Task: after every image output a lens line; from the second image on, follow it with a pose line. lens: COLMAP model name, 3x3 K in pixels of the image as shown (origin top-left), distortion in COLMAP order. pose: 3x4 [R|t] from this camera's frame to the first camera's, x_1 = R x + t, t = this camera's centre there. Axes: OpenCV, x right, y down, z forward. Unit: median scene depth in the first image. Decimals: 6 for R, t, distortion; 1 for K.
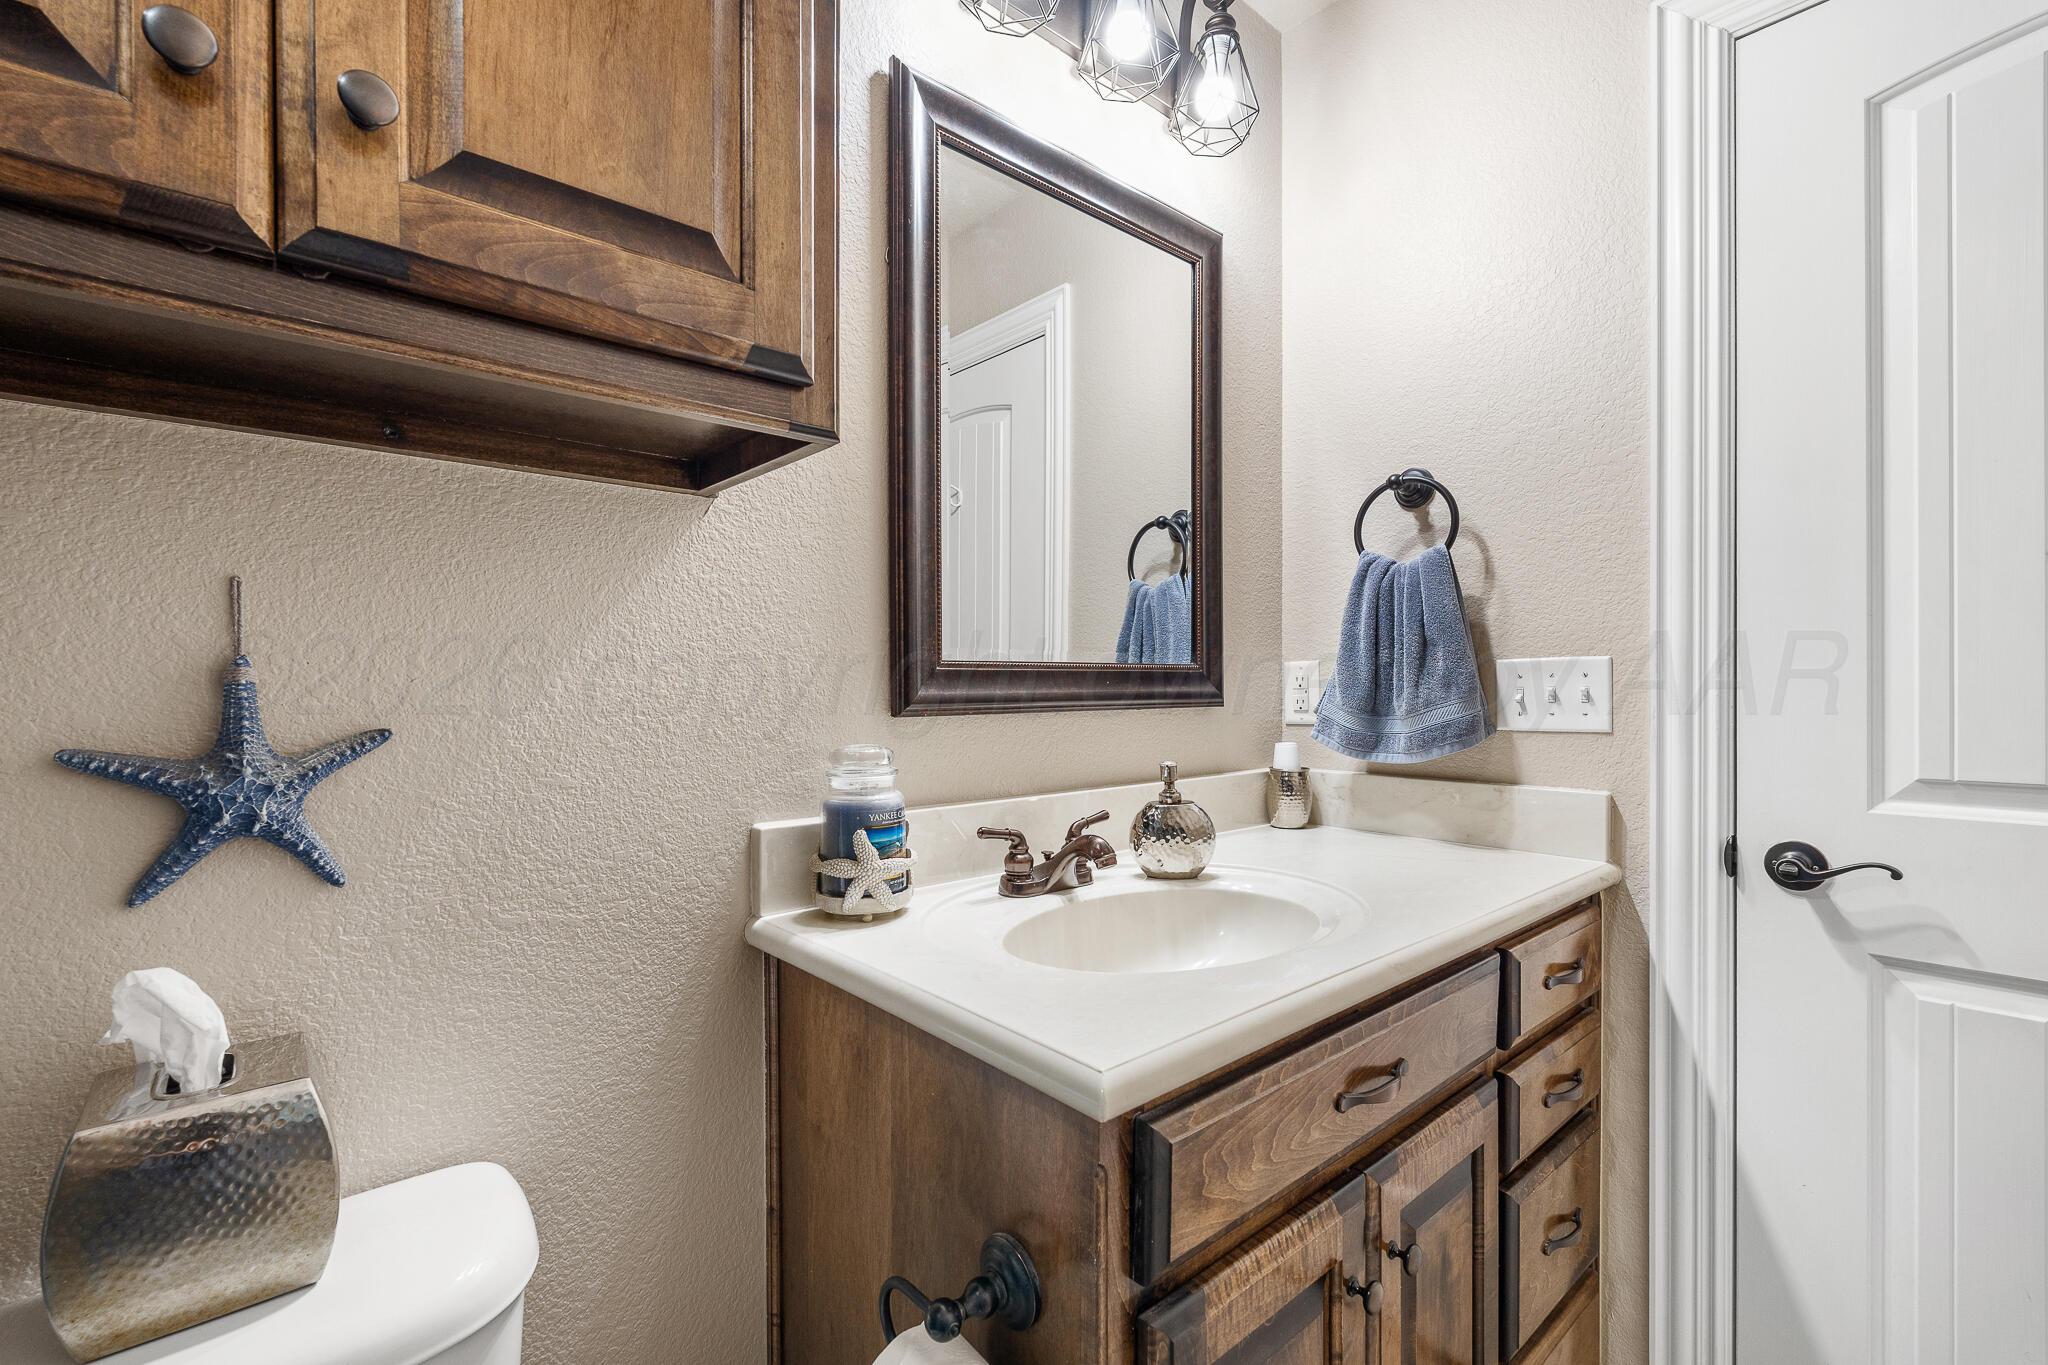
lens RADIAL K [[910.4, 0, 1007.7], [0, 910.4, 683.2], [0, 0, 1]] dist [-0.002977, -0.001413]
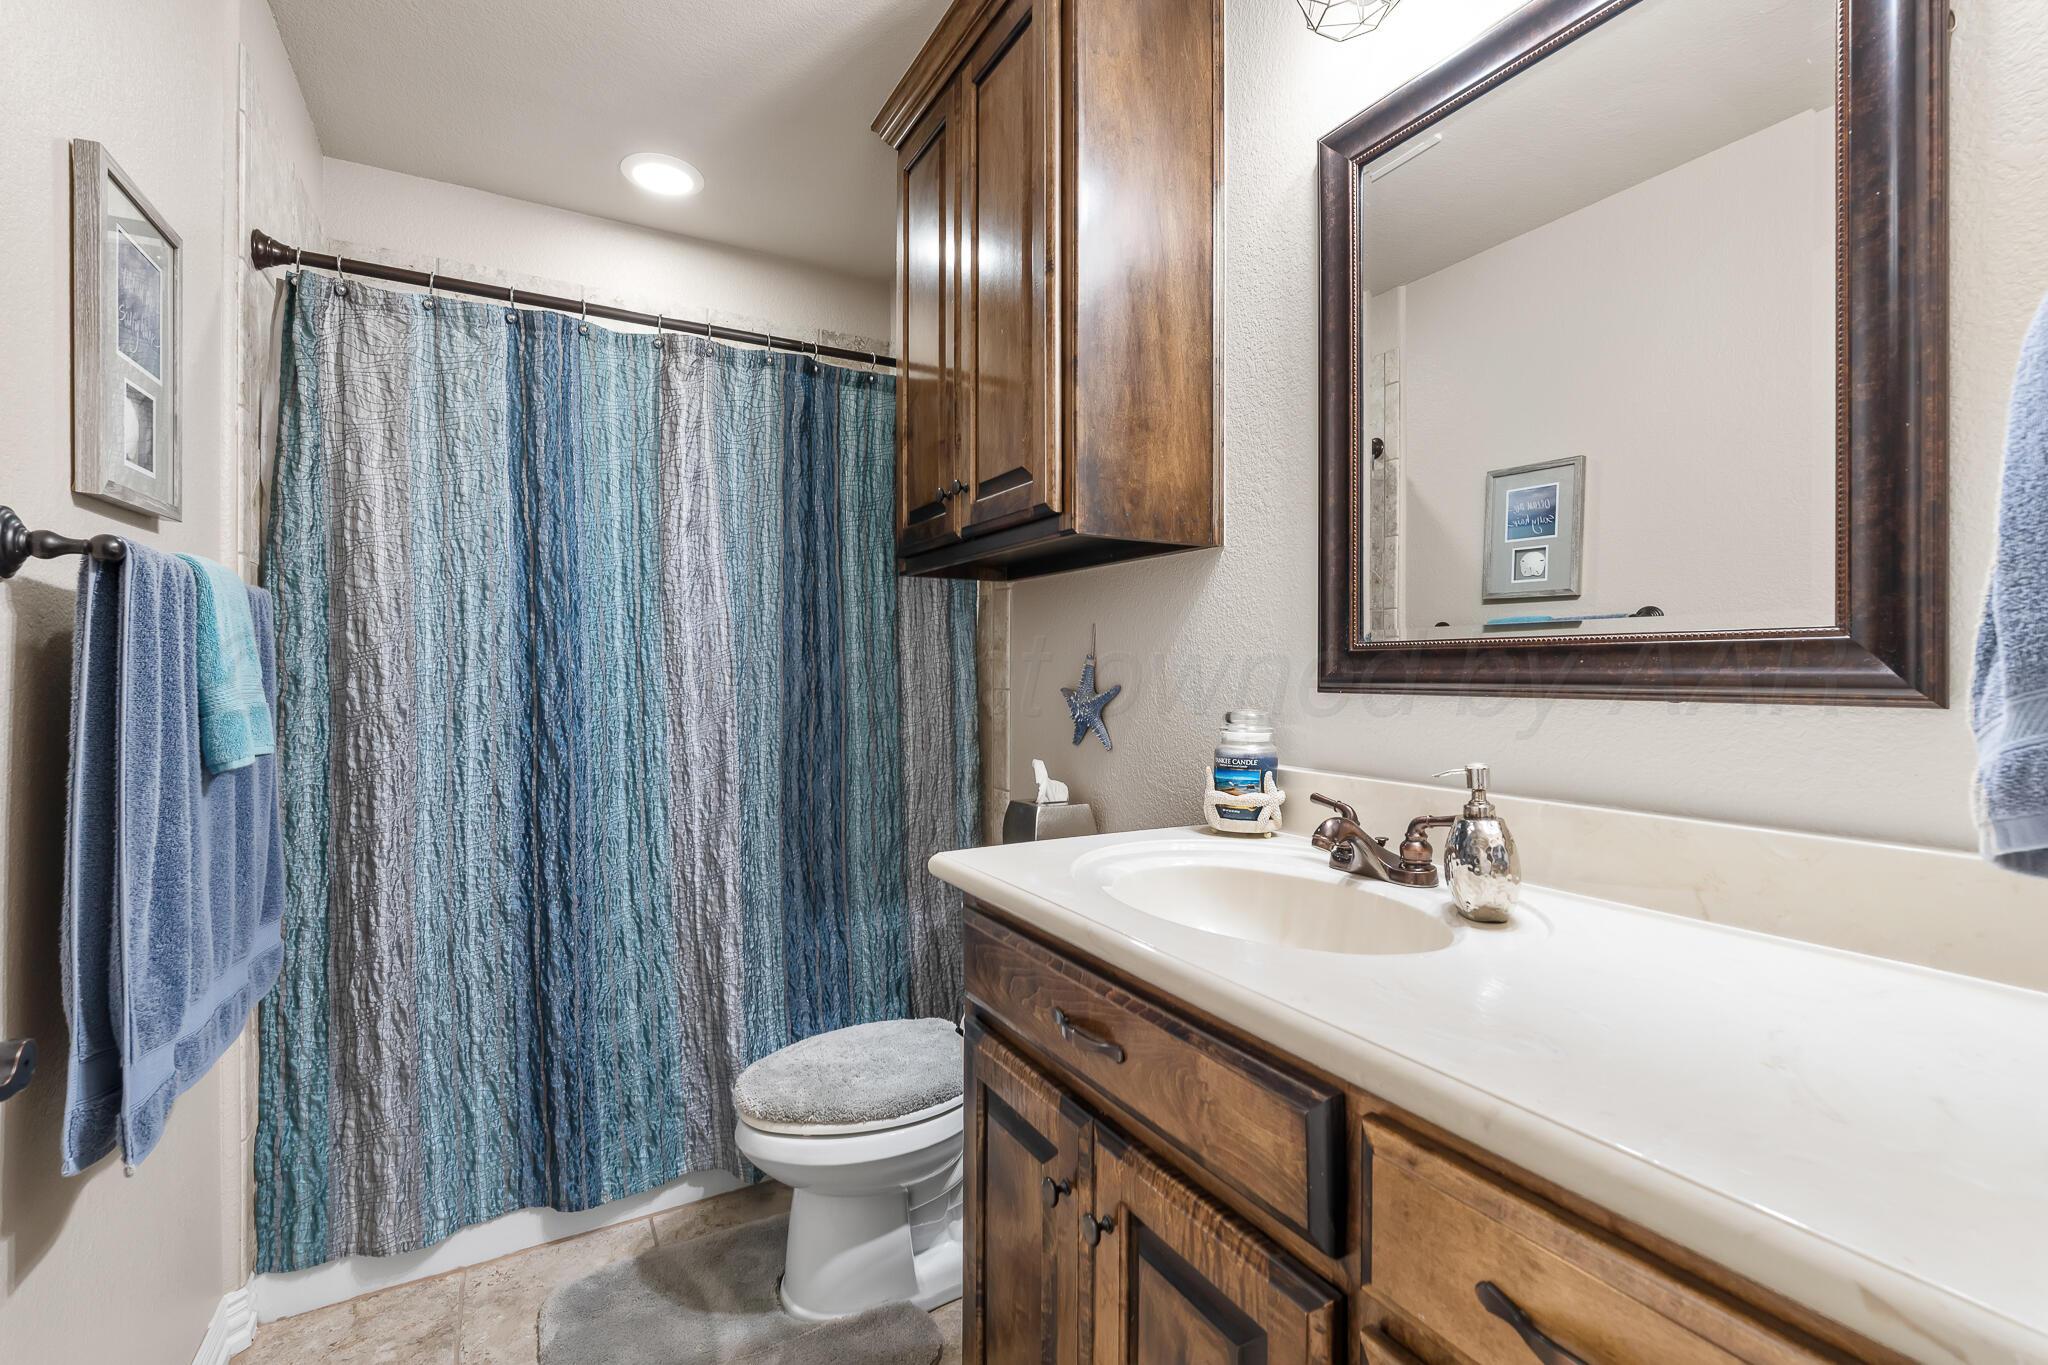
lens RADIAL K [[910.4, 0, 1016.3], [0, 910.4, 666.9], [0, 0, 1]] dist [-0.002977, -0.001413]
pose [[-0.204709, 0.003267, -0.978817, 1.087323], [0.006474, 0.999977, 0.001984, -0.000033], [0.978801, -0.005931, -0.204725, 0.835292]]
